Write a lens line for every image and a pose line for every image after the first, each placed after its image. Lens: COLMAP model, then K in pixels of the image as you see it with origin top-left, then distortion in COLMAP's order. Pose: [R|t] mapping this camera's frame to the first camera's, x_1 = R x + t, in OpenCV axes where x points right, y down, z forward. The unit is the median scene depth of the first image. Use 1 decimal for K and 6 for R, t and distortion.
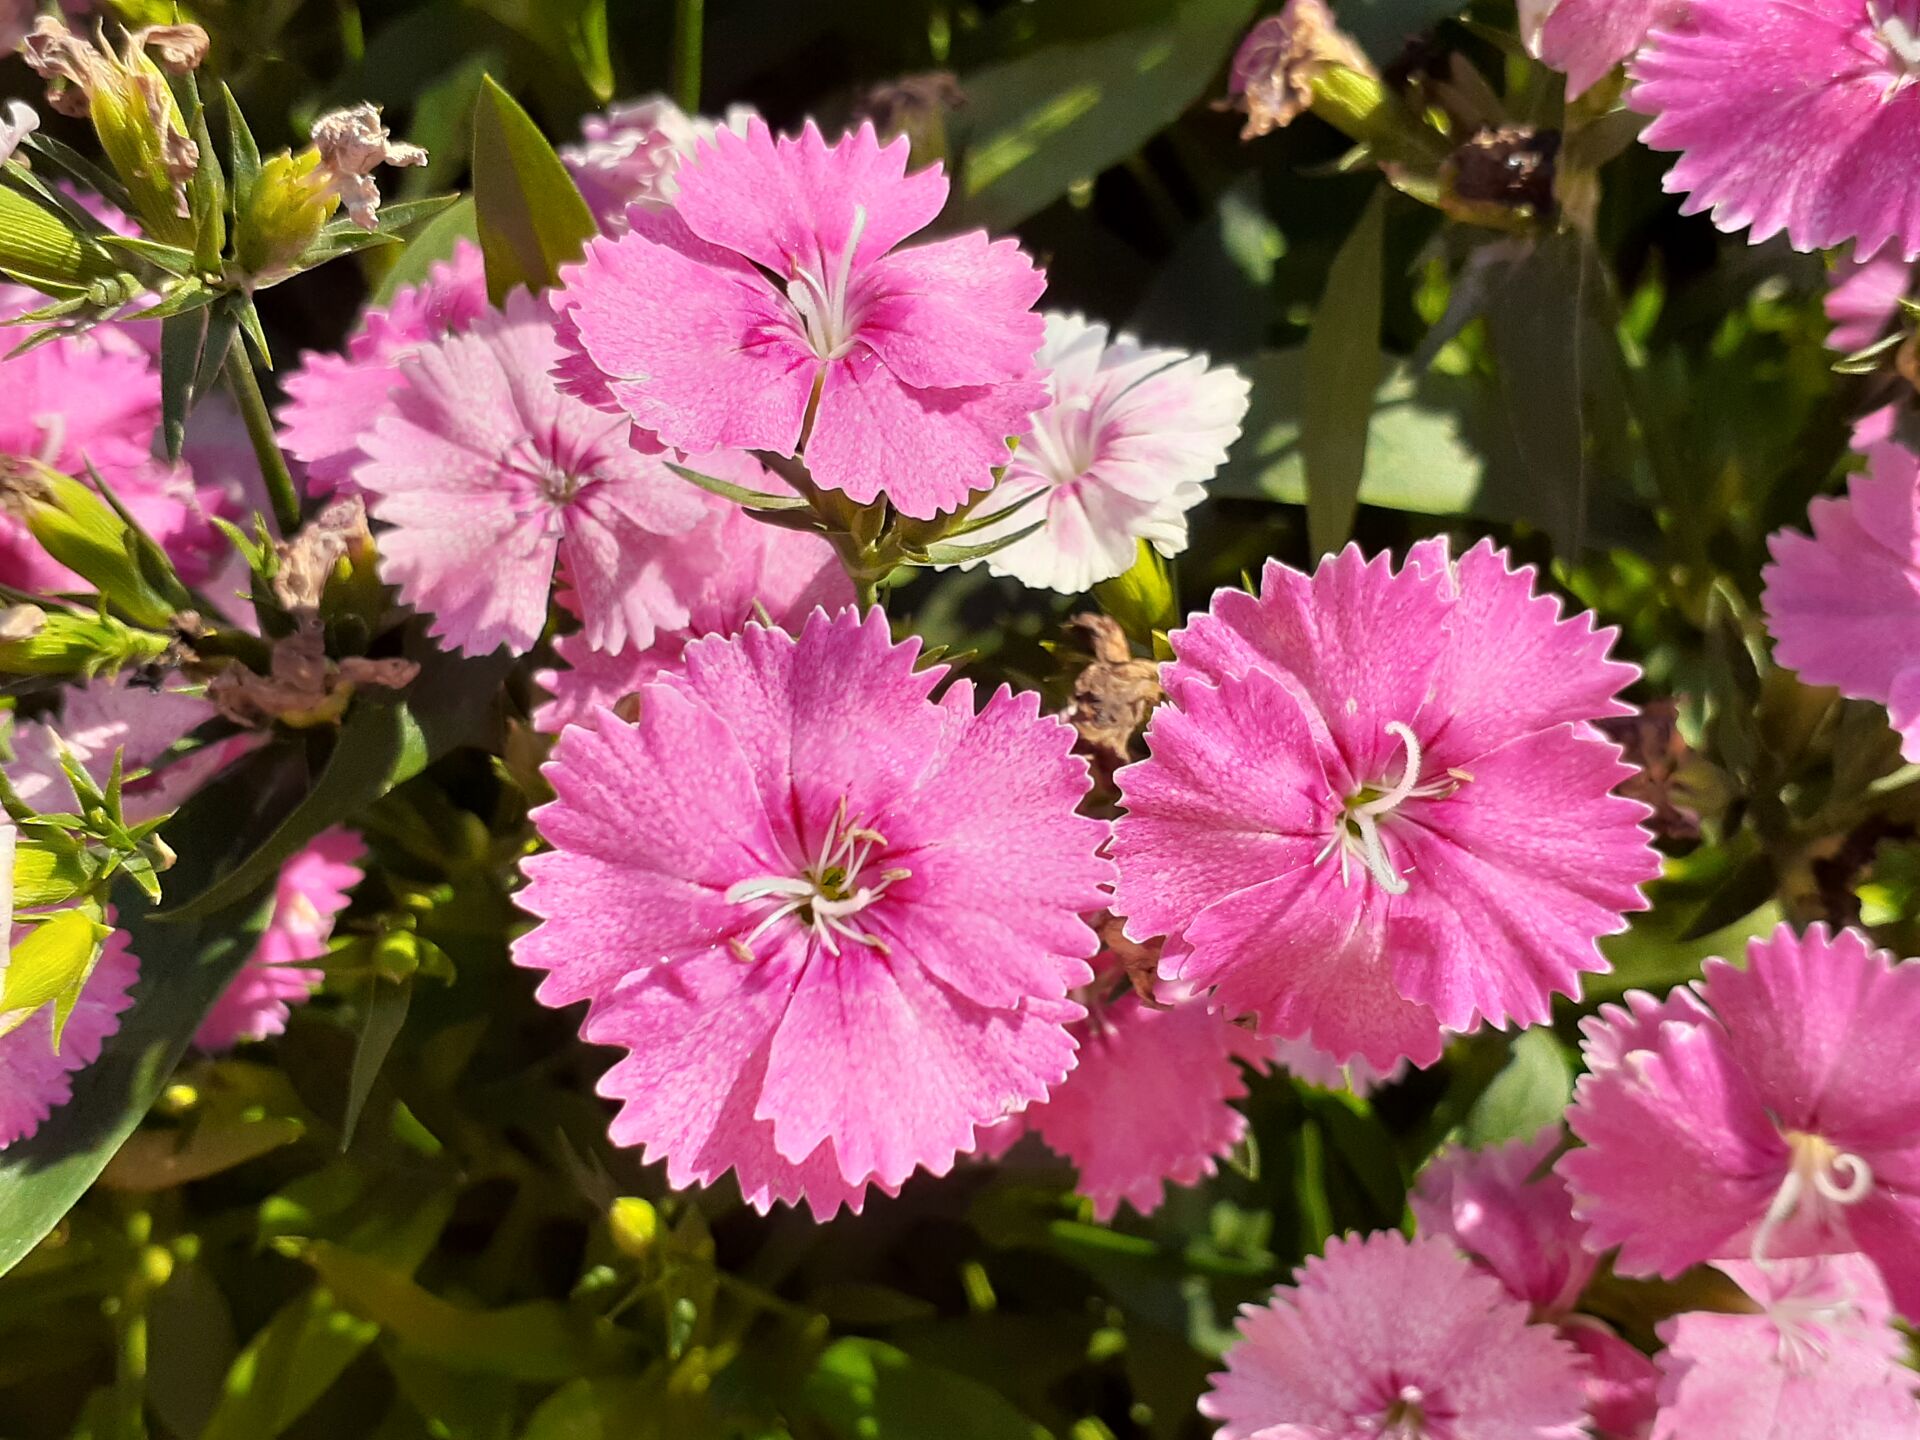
lens RADIAL K [[2375.7, 0, 960.9], [0, 2375.7, 720.1], [0, 0, 1]] dist [0.088558, 0.000000]
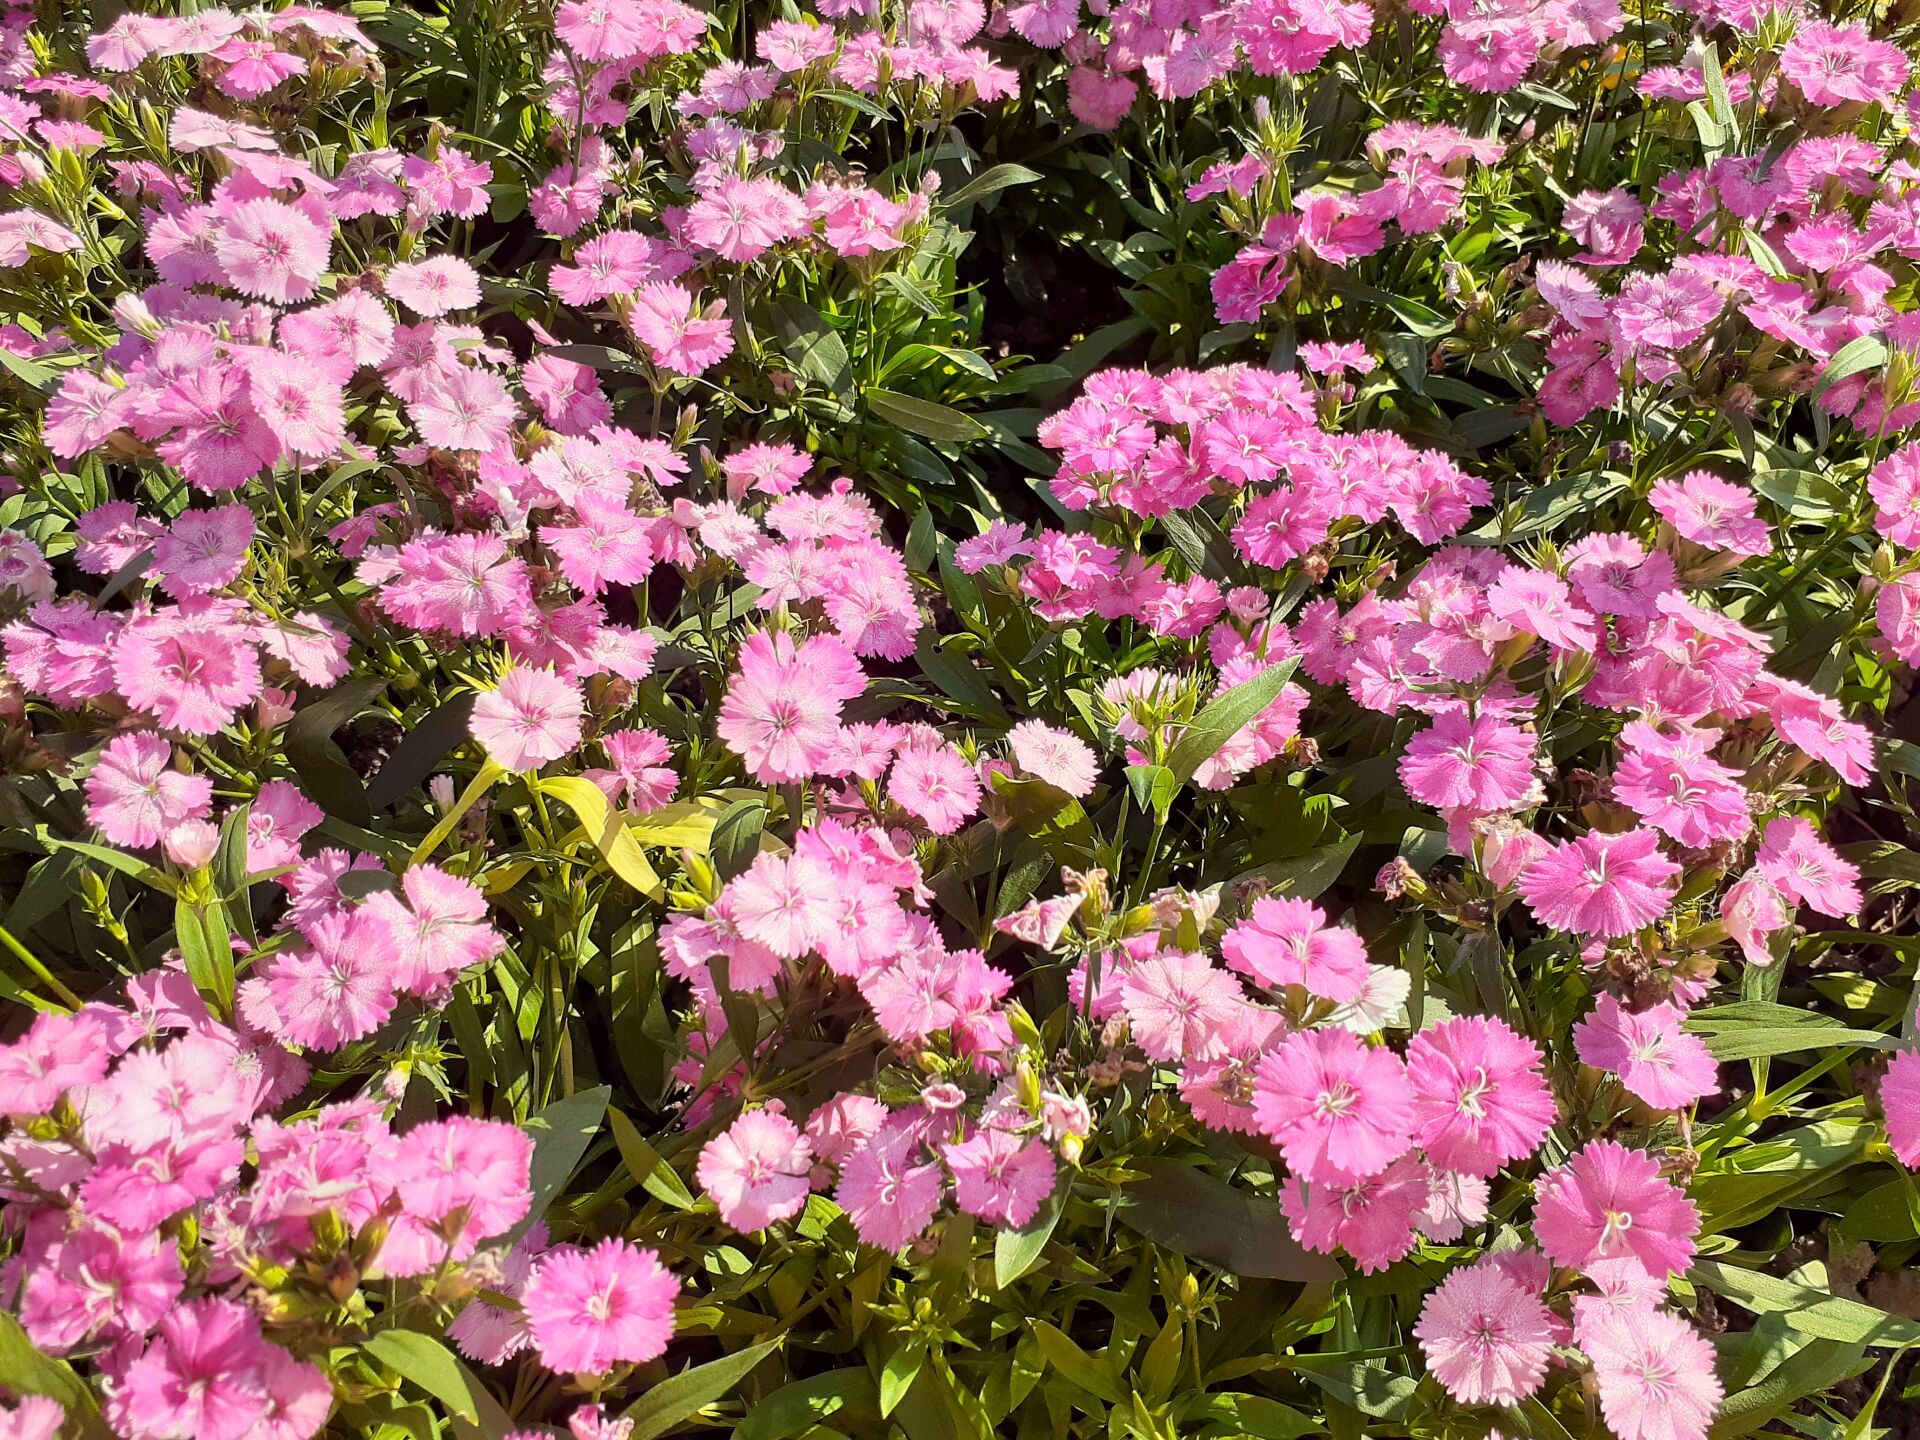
lens RADIAL K [[1501.3, 0, 958.6], [0, 1501.3, 721.6], [0, 0, 1]] dist [-0.006597, -0.004860]
pose [[0.999543, 0.000555, -0.030229, -0.449908], [-0.010921, 0.938955, -0.343866, 0.255651], [0.028192, 0.344038, 0.938532, -1.101732]]
